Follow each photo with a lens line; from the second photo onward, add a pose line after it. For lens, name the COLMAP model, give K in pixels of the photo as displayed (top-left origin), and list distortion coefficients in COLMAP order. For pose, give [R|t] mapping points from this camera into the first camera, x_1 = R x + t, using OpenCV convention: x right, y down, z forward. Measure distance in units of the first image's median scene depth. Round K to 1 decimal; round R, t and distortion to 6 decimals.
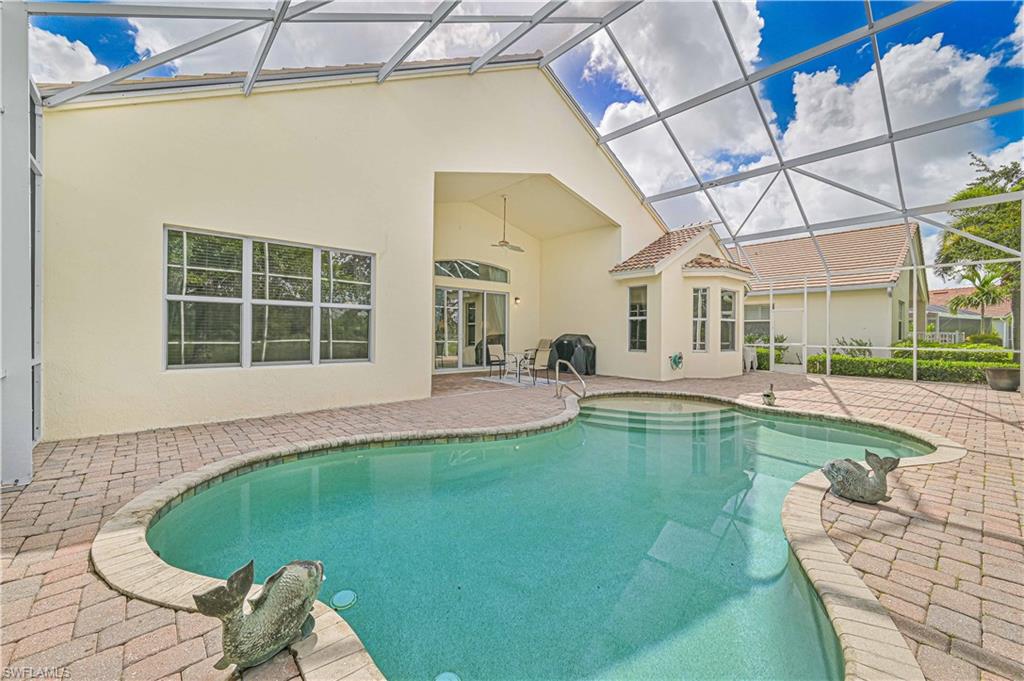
lens RADIAL K [[410.1, 0, 520.1], [0, 410.1, 337.0], [0, 0, 1]] dist [0.004051, 0.000108]
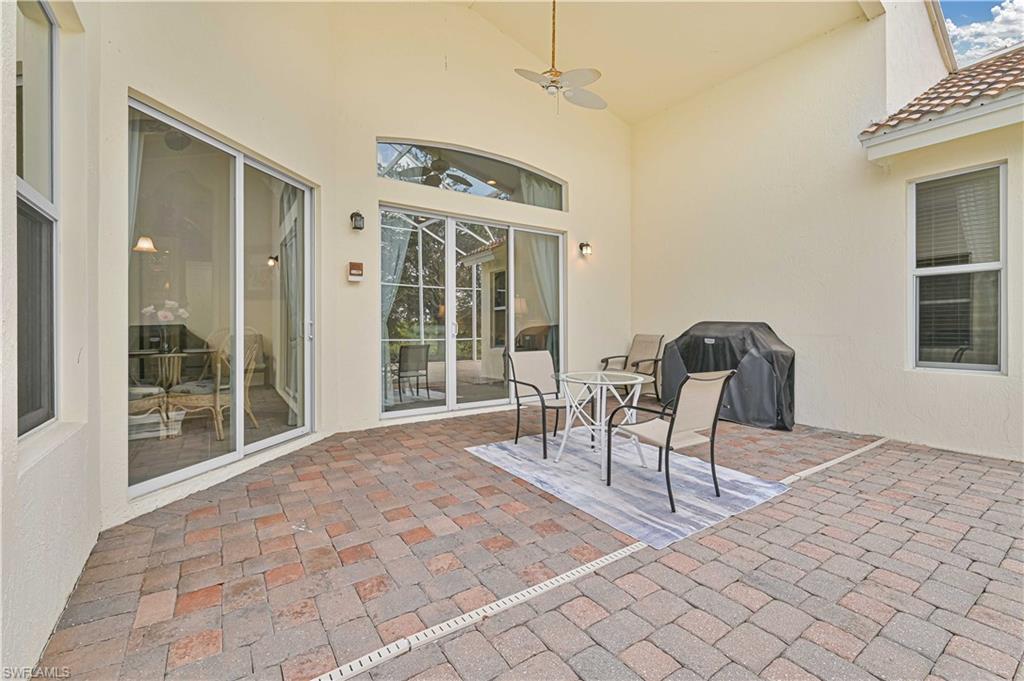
lens RADIAL K [[431.0, 0, 508.8], [0, 431.0, 330.9], [0, 0, 1]] dist [0.000149, 0.000062]
pose [[0.988637, -0.009884, -0.150000, -0.020759], [0.009700, 0.999951, -0.001958, 0.001328], [0.150012, 0.000481, 0.988684, 0.555421]]
